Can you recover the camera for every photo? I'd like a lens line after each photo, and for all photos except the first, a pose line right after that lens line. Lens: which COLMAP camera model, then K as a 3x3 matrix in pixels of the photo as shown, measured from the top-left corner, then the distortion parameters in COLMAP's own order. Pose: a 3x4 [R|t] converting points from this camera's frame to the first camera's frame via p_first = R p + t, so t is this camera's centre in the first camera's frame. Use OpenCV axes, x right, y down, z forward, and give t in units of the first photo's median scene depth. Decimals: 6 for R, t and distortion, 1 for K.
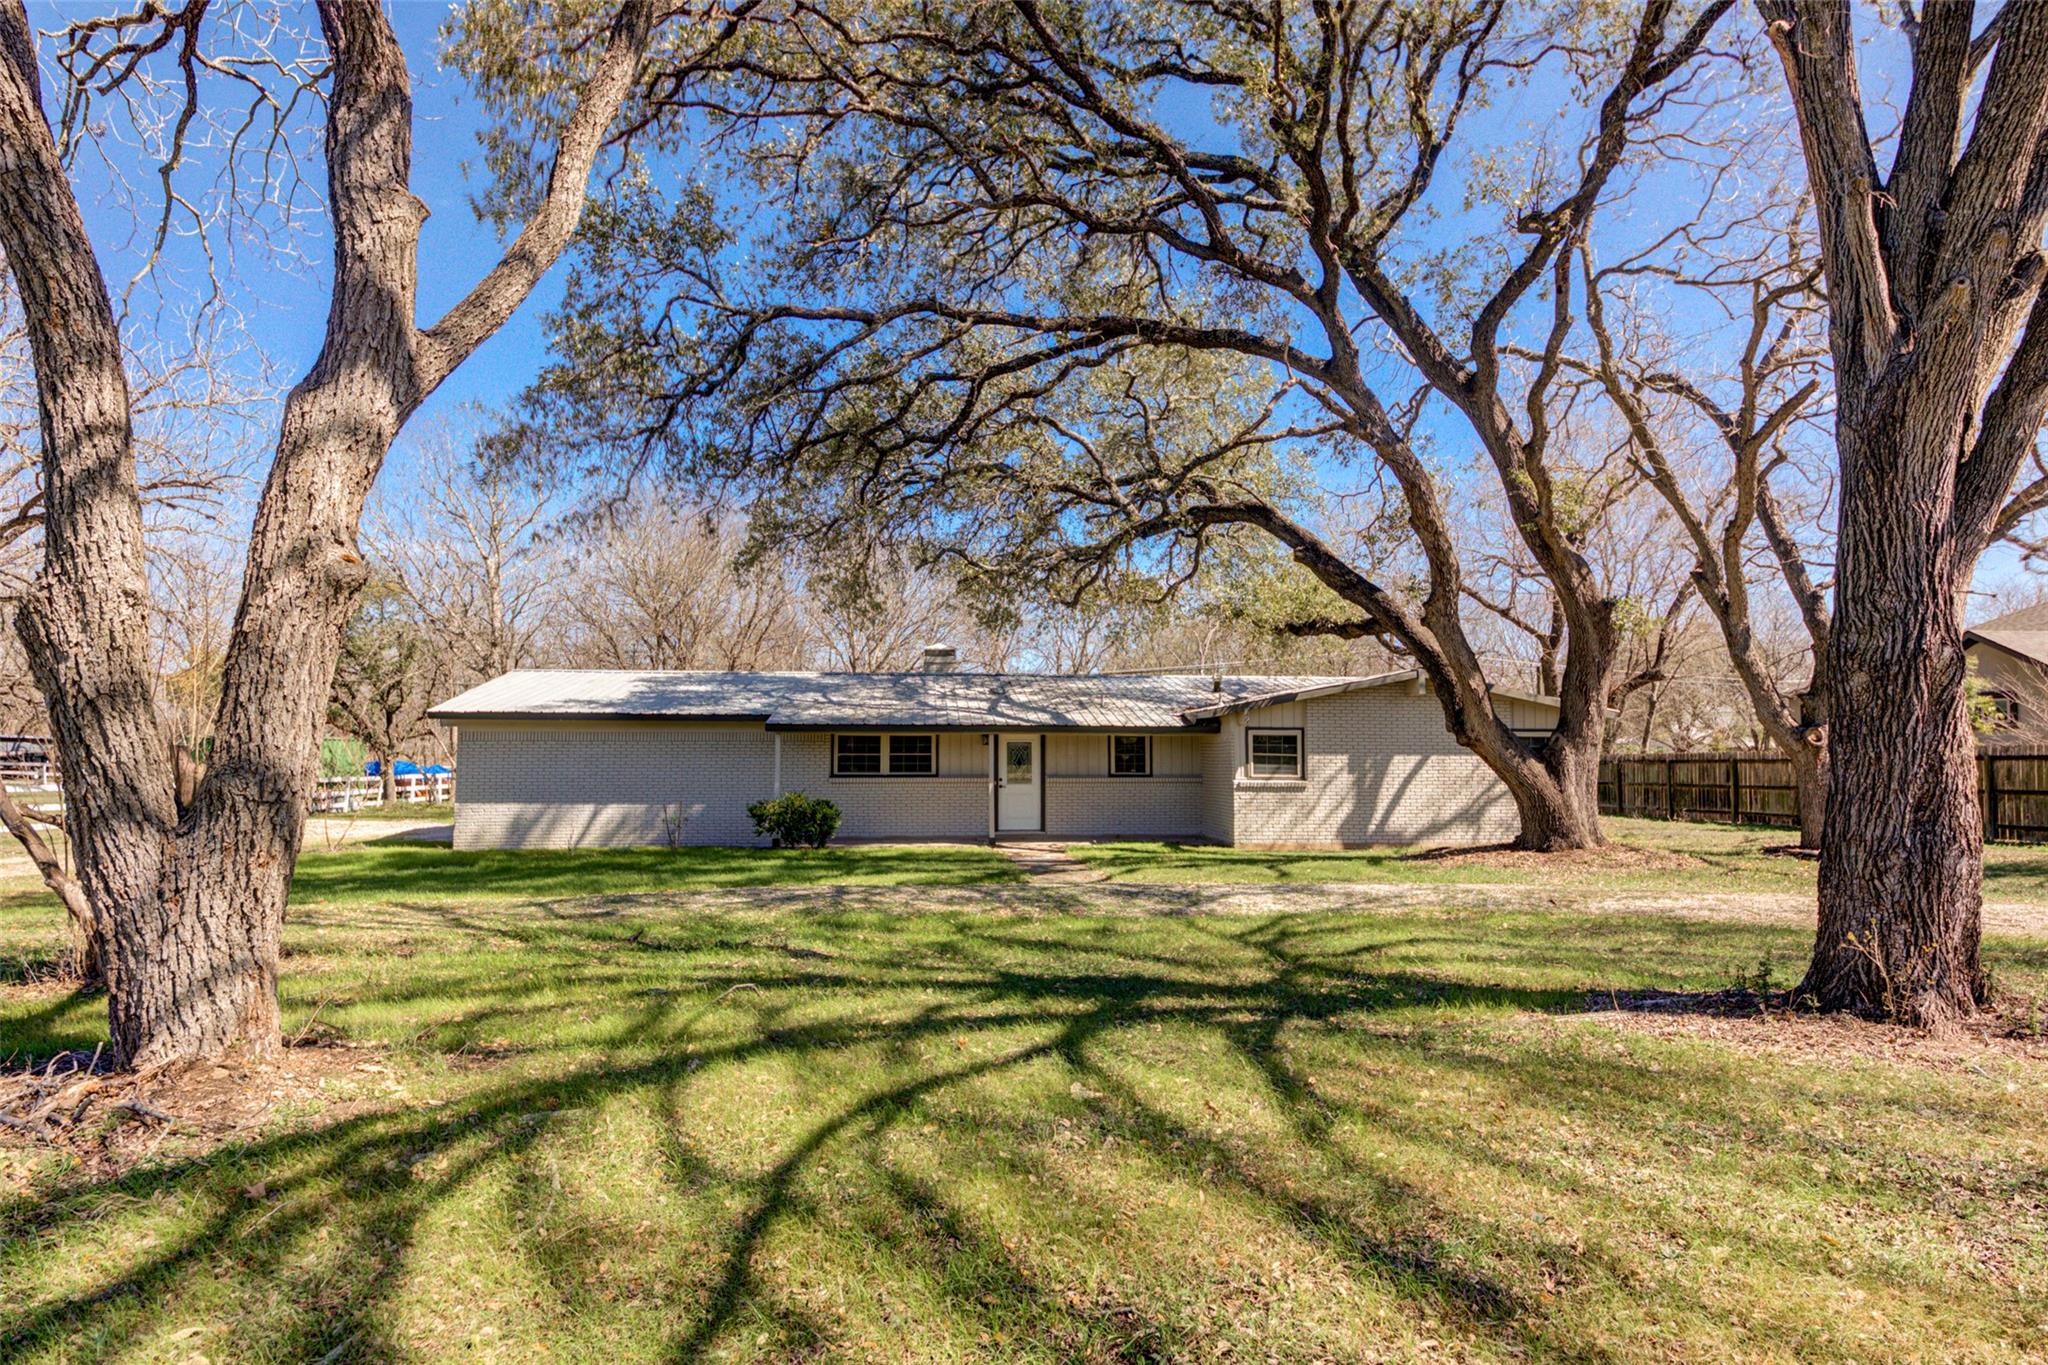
lens RADIAL K [[1088.8, 0, 1024.5], [0, 1088.8, 669.5], [0, 0, 1]] dist [0.091994, -0.070077]
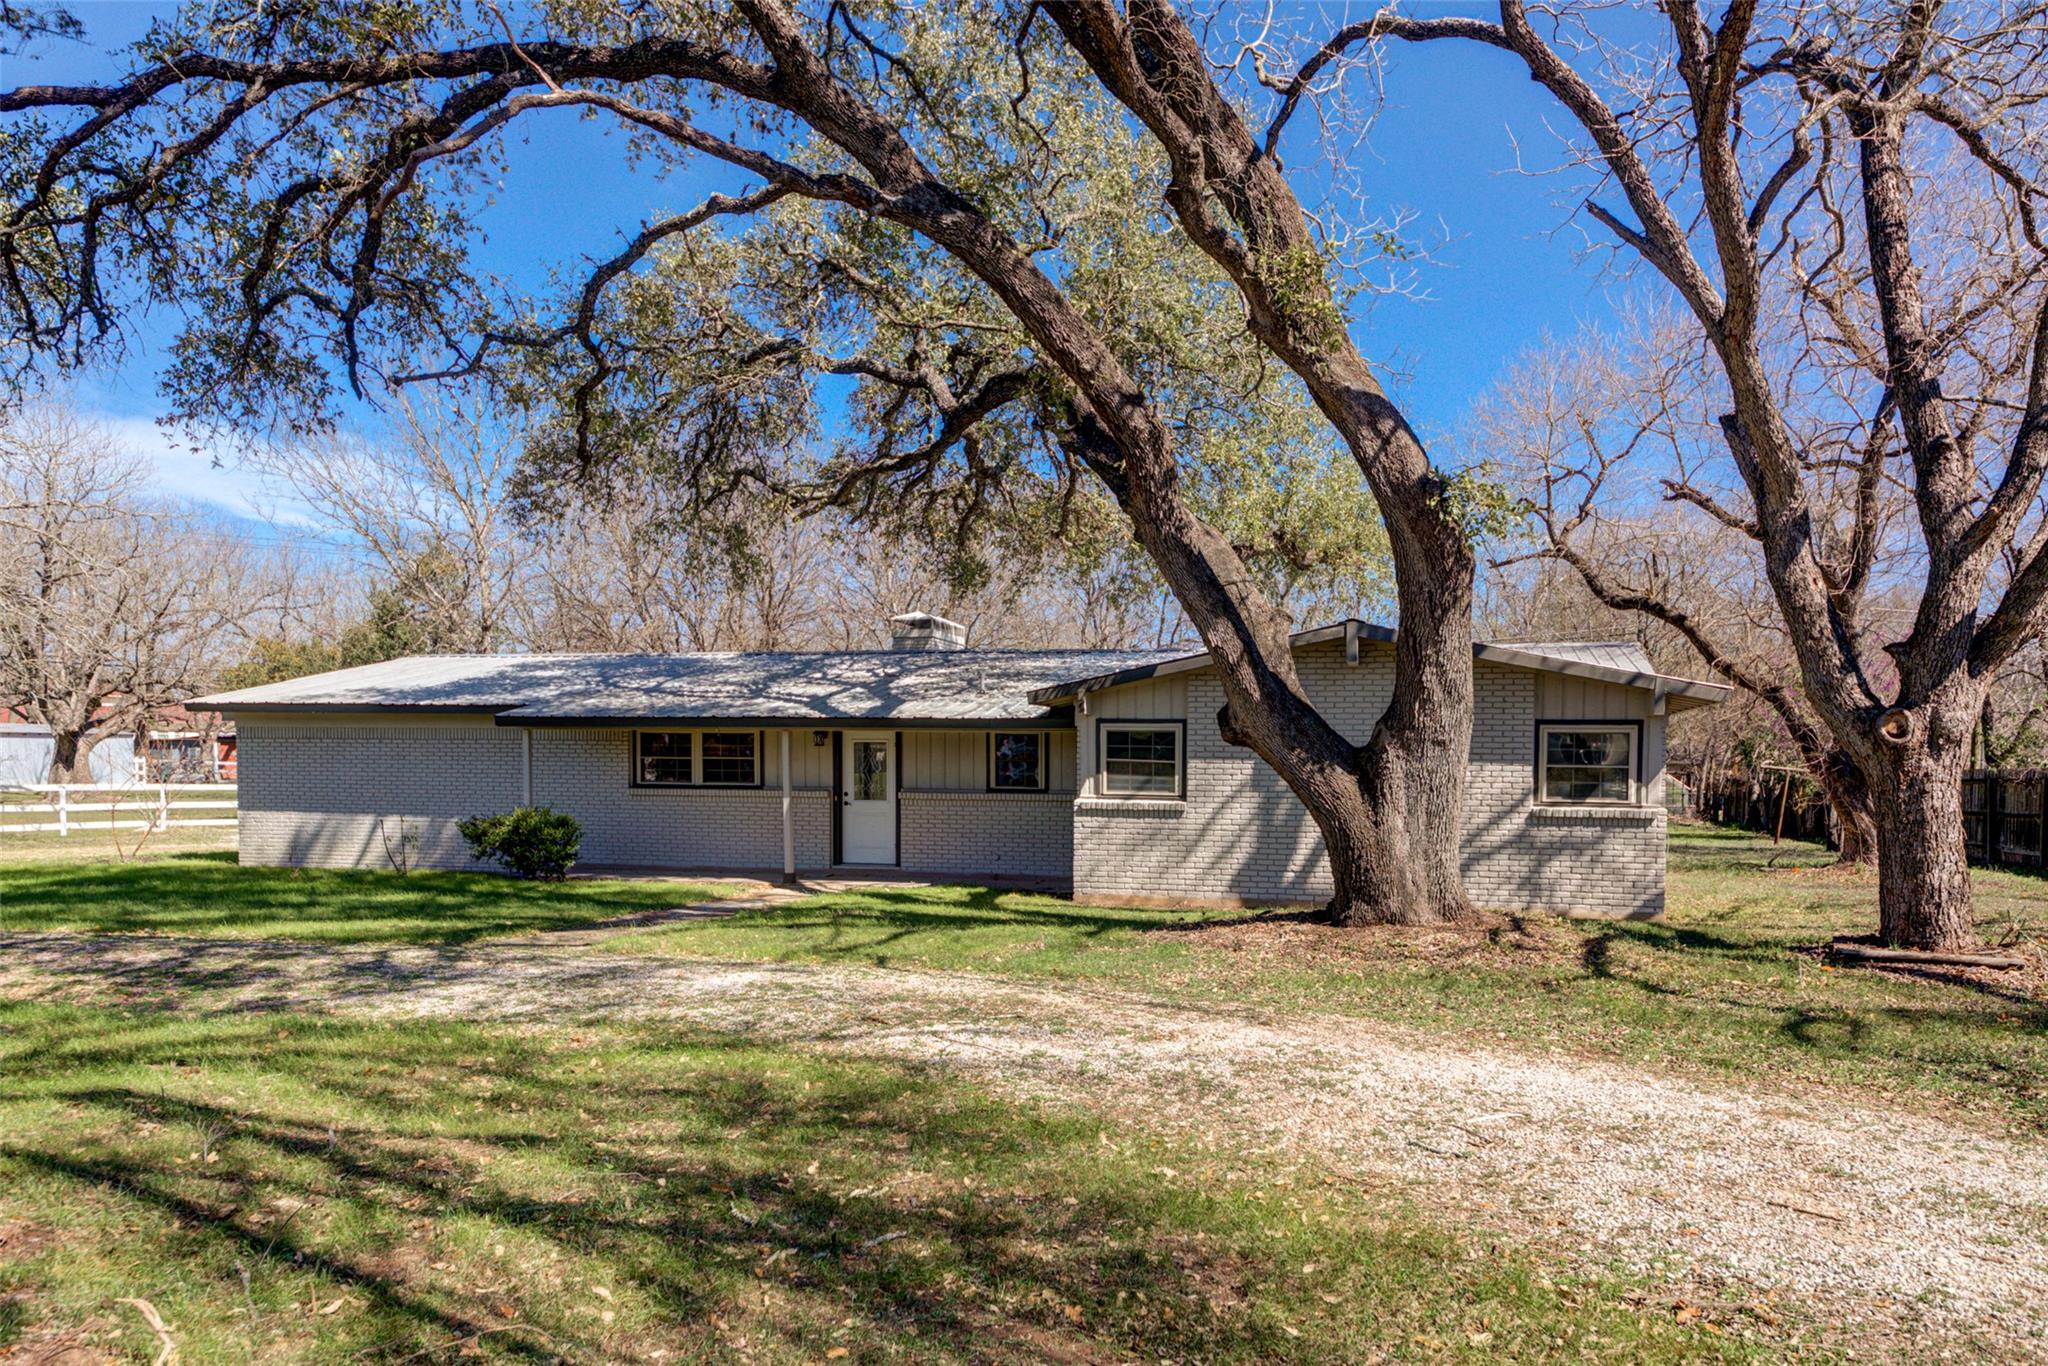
lens RADIAL K [[1315.4, 0, 1024.0], [0, 1315.4, 683.0], [0, 0, 1]] dist [0.093429, -0.093378]
pose [[0.957697, -0.007758, -0.287675, 0.376083], [0.012209, 0.999832, 0.013681, 0.019634], [0.287520, -0.016614, 0.957630, 0.224193]]
